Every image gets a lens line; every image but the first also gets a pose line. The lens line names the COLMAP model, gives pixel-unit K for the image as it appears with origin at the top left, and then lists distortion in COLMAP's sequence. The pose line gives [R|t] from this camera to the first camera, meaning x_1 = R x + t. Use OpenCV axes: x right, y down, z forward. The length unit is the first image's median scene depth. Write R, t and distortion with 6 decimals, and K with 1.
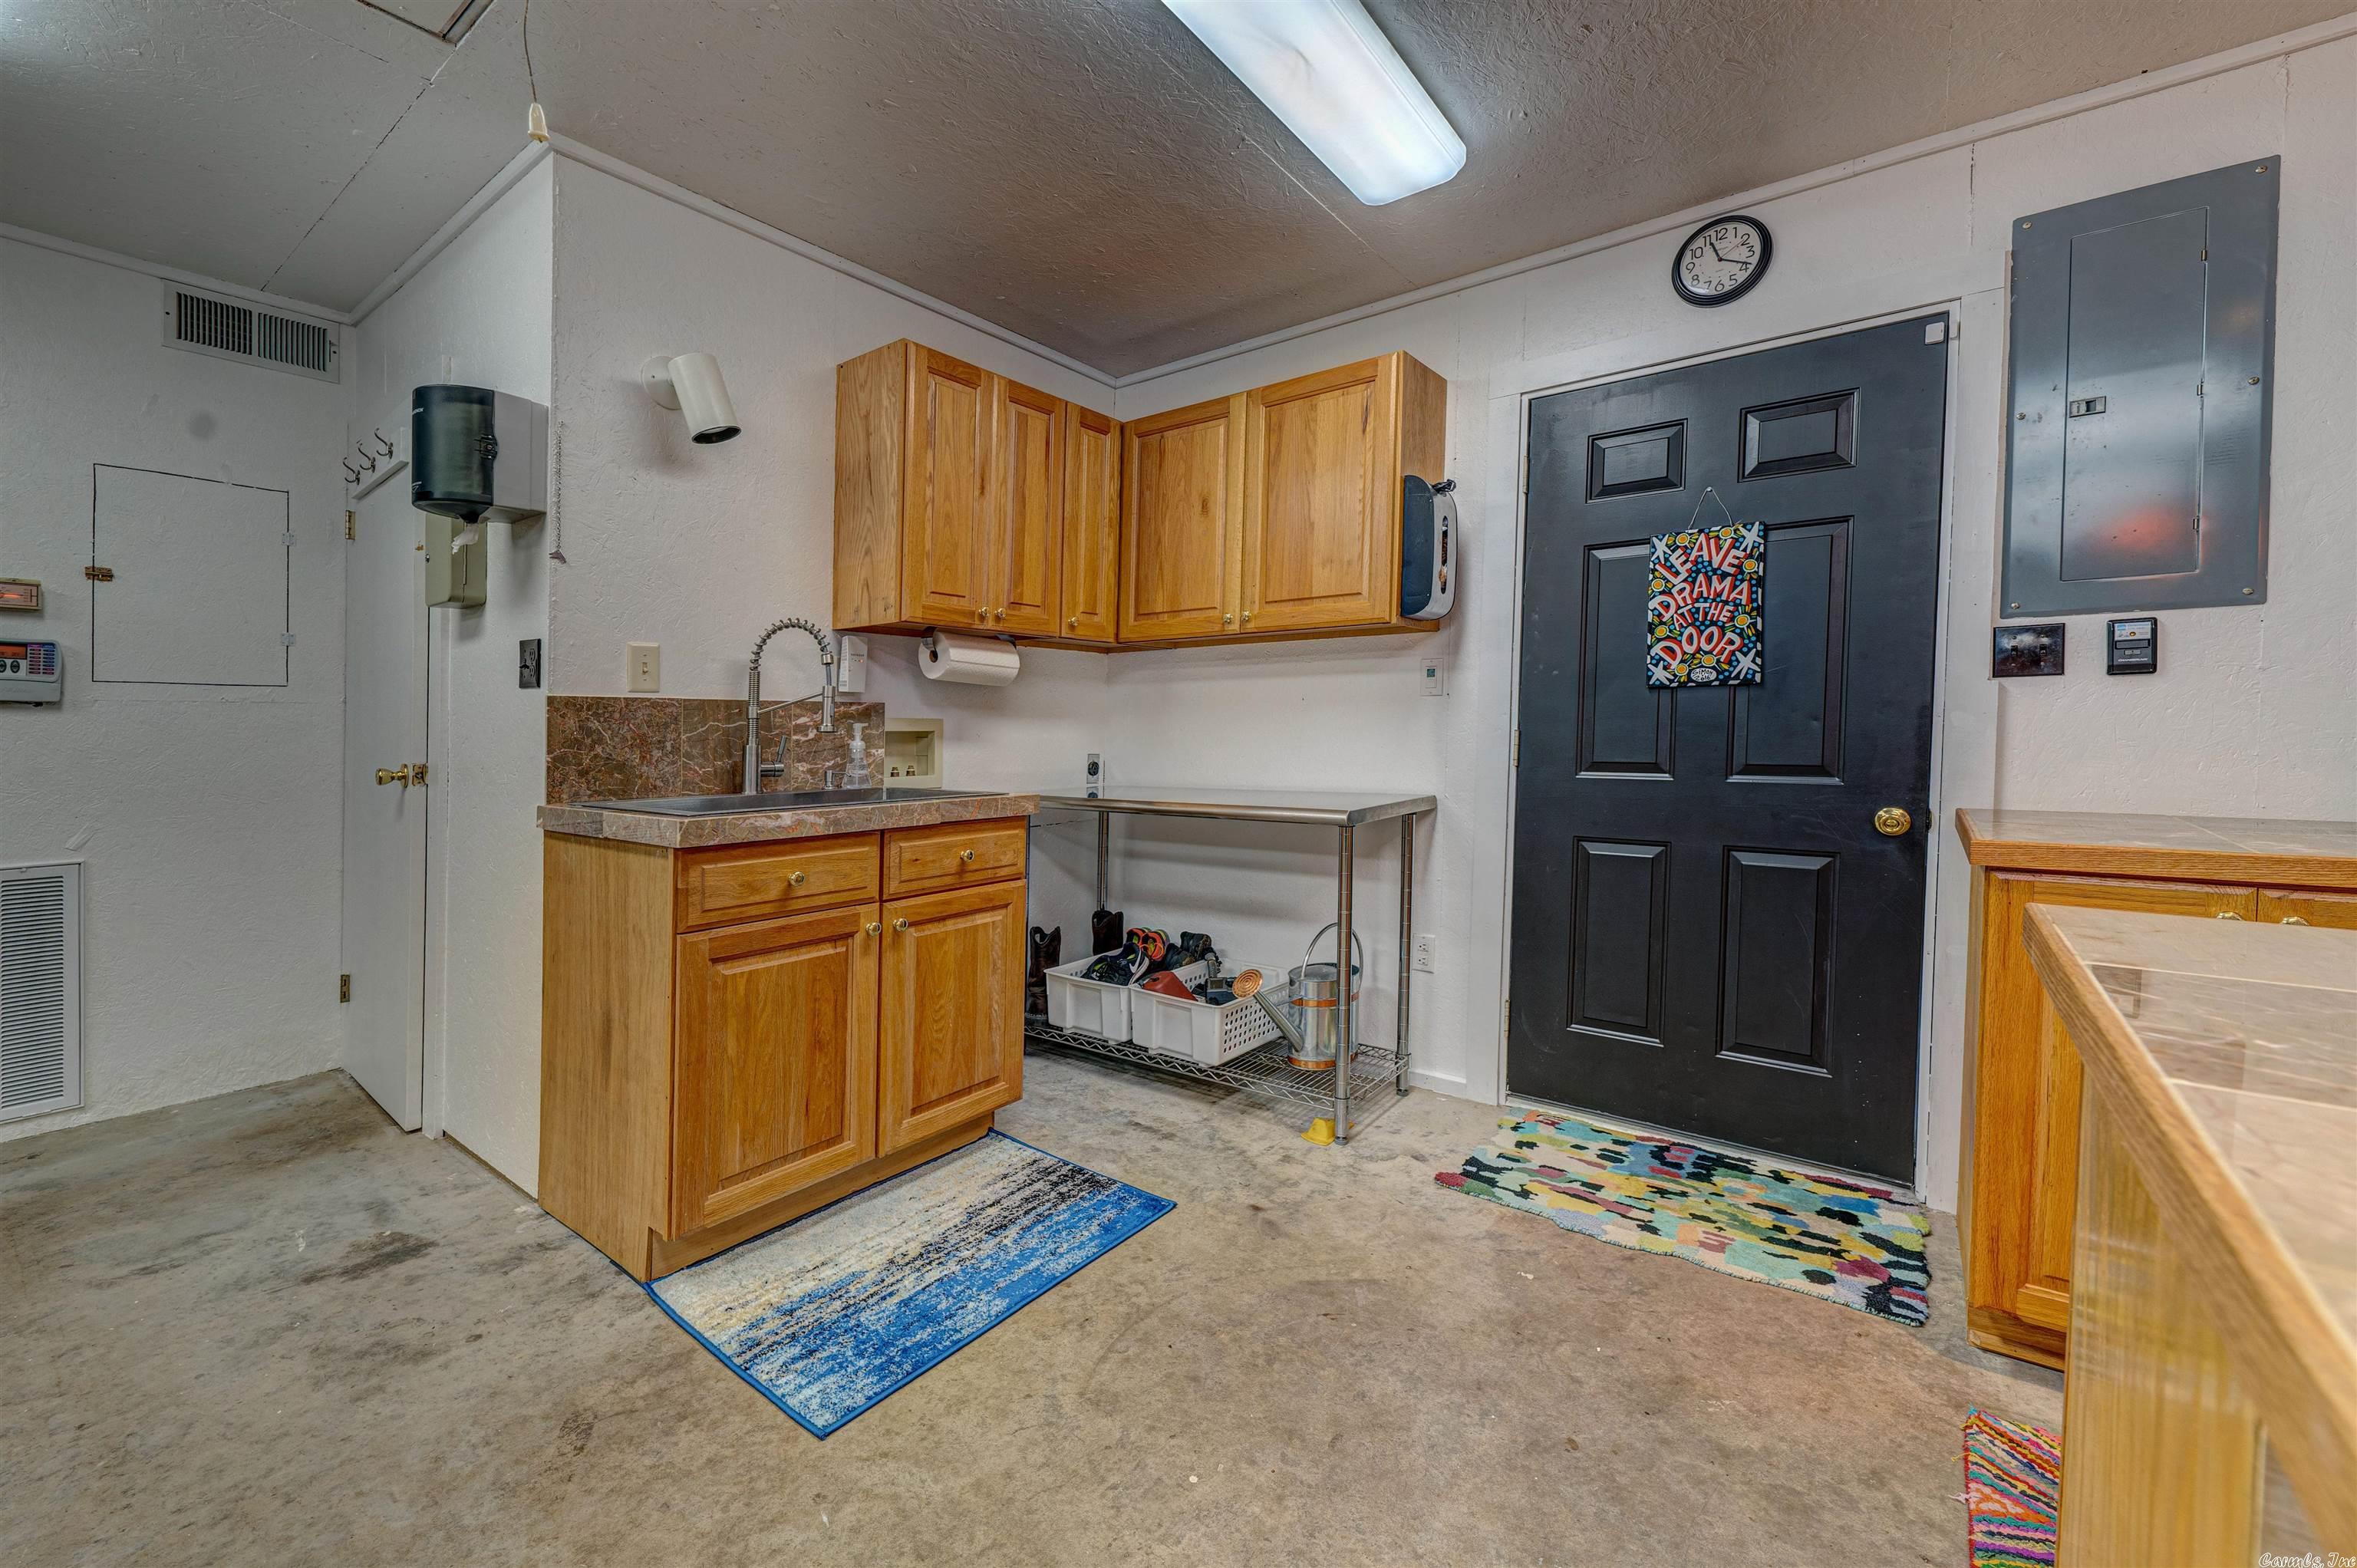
lens RADIAL K [[976.9, 0, 1131.5], [0, 976.9, 800.4], [0, 0, 1]] dist [0.006986, -0.003826]
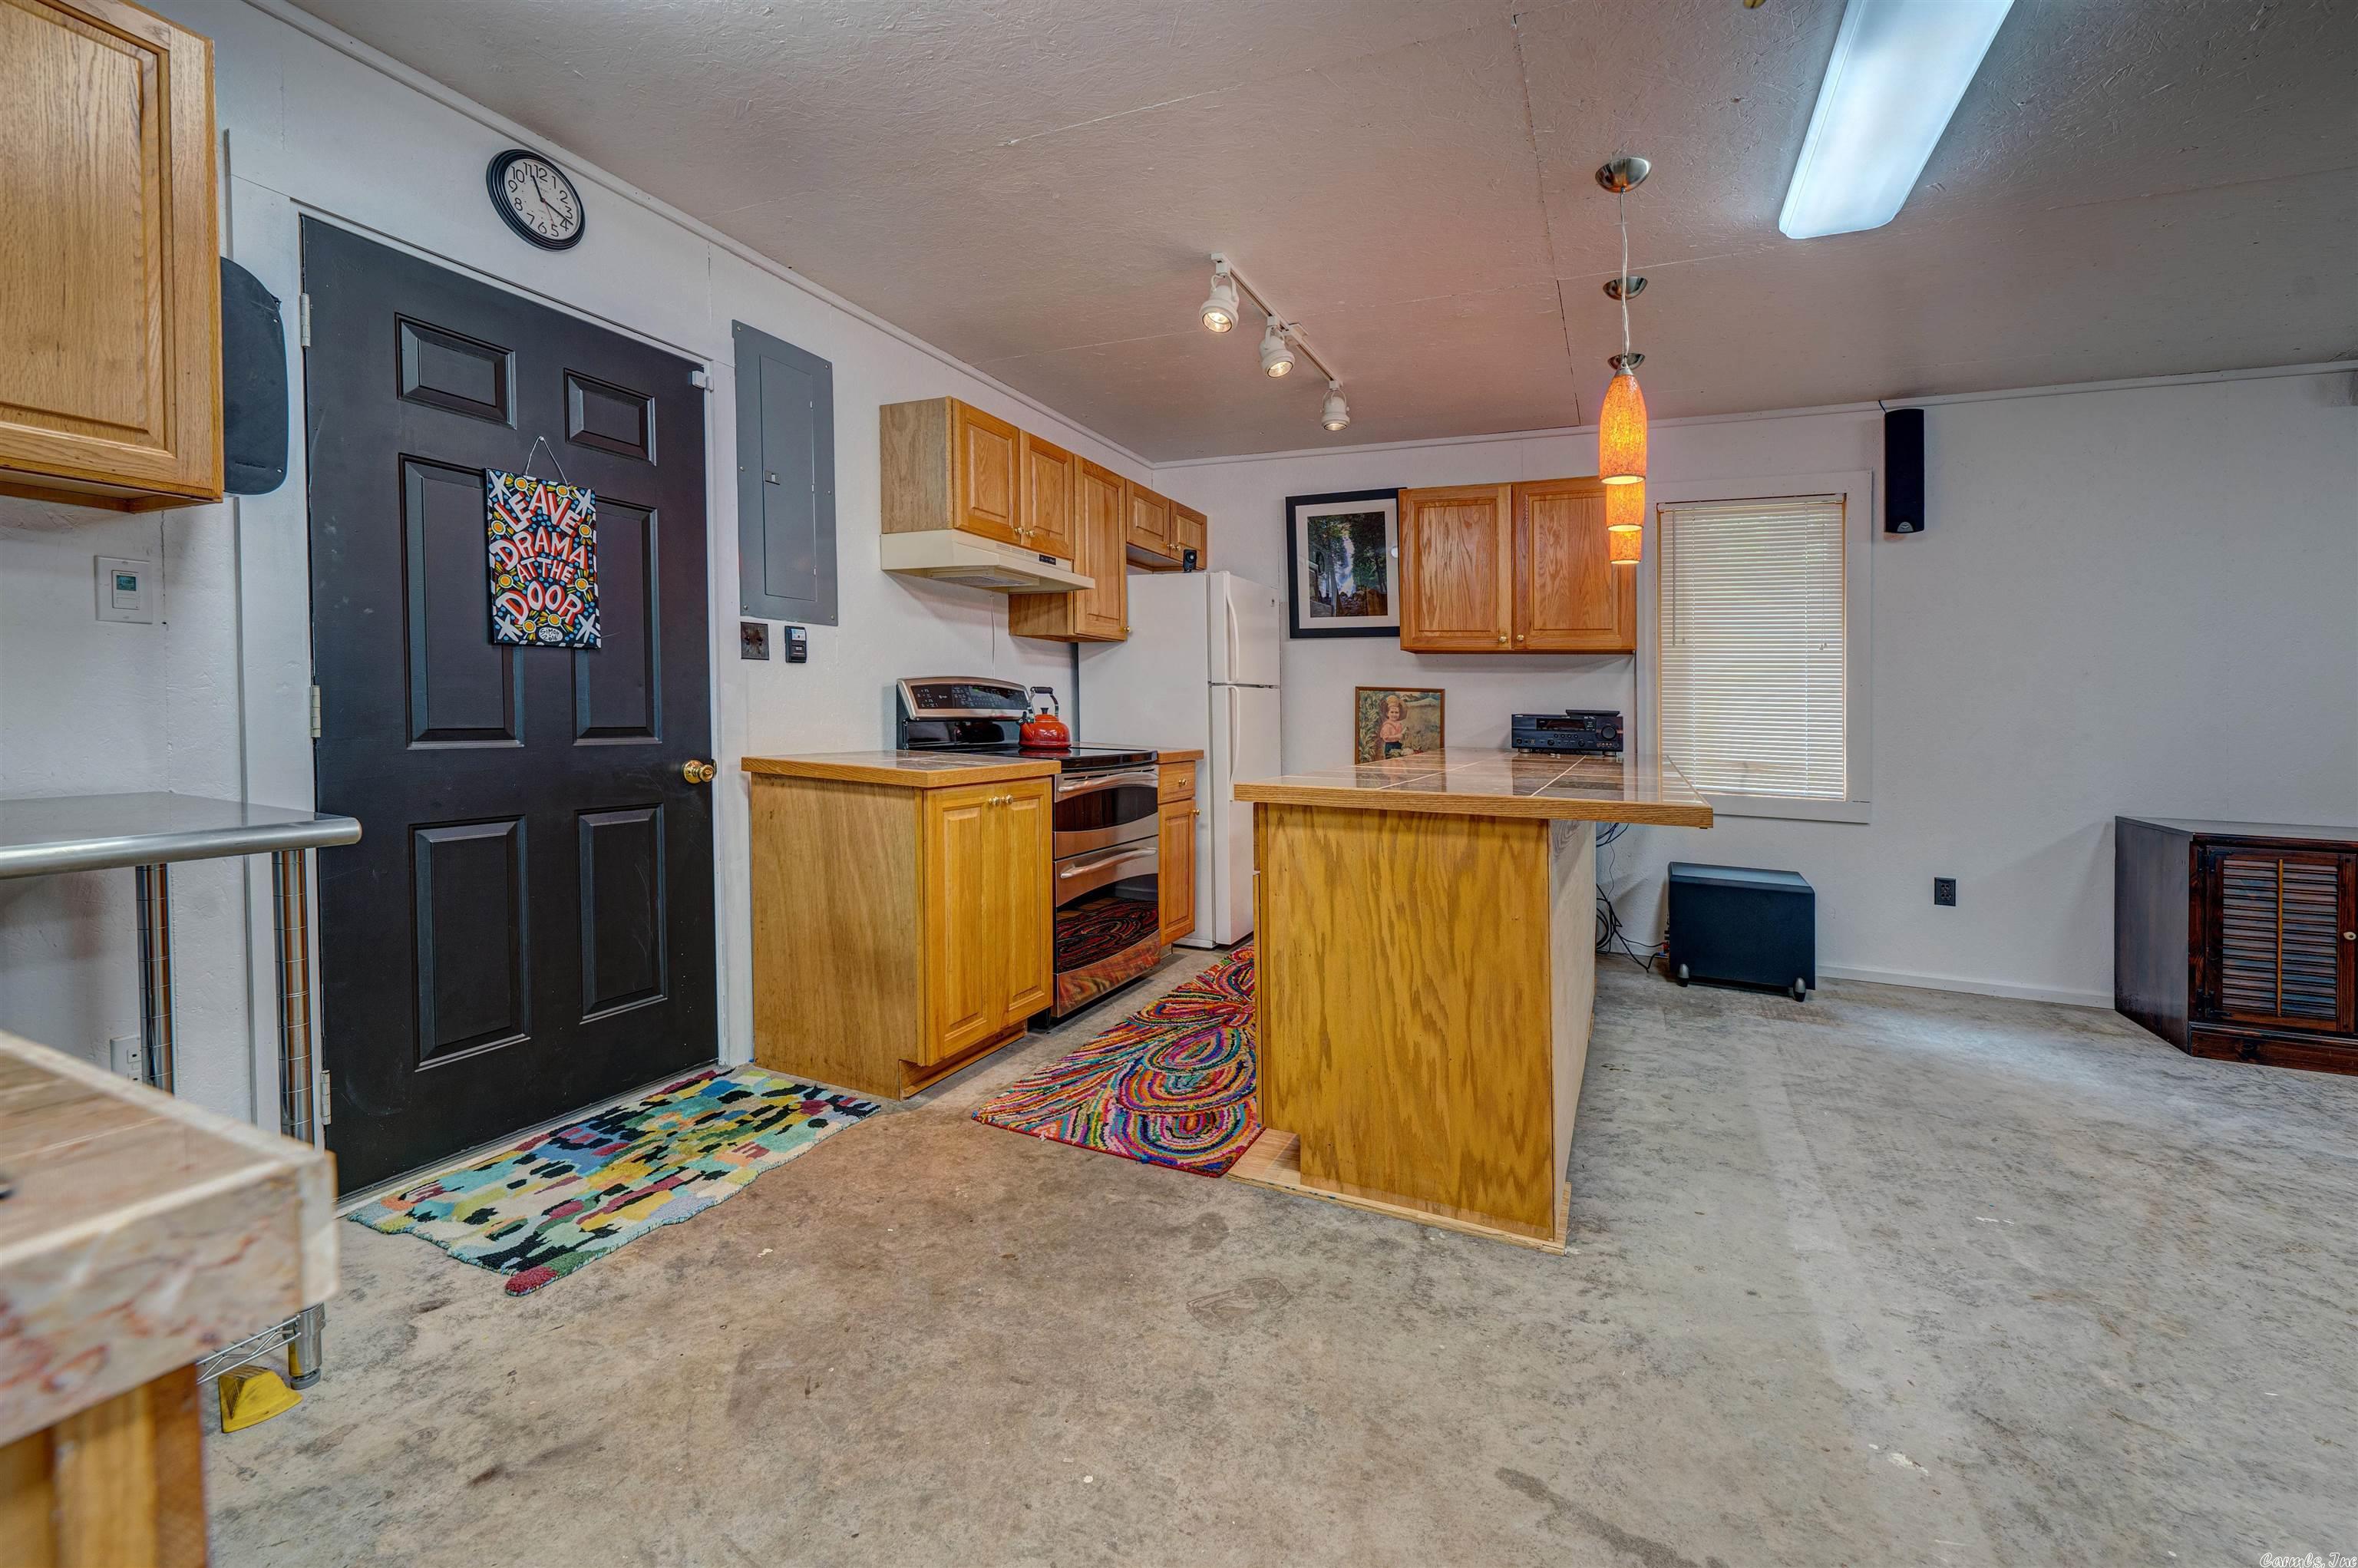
lens RADIAL K [[991.0, 0, 1175.8], [0, 991.0, 764.6], [0, 0, 1]] dist [0.000877, -0.000155]
pose [[-0.253150, -0.058649, 0.965648, -0.523896], [0.046513, 0.996268, 0.072703, -0.045491], [-0.966308, 0.063320, -0.249478, 0.680084]]
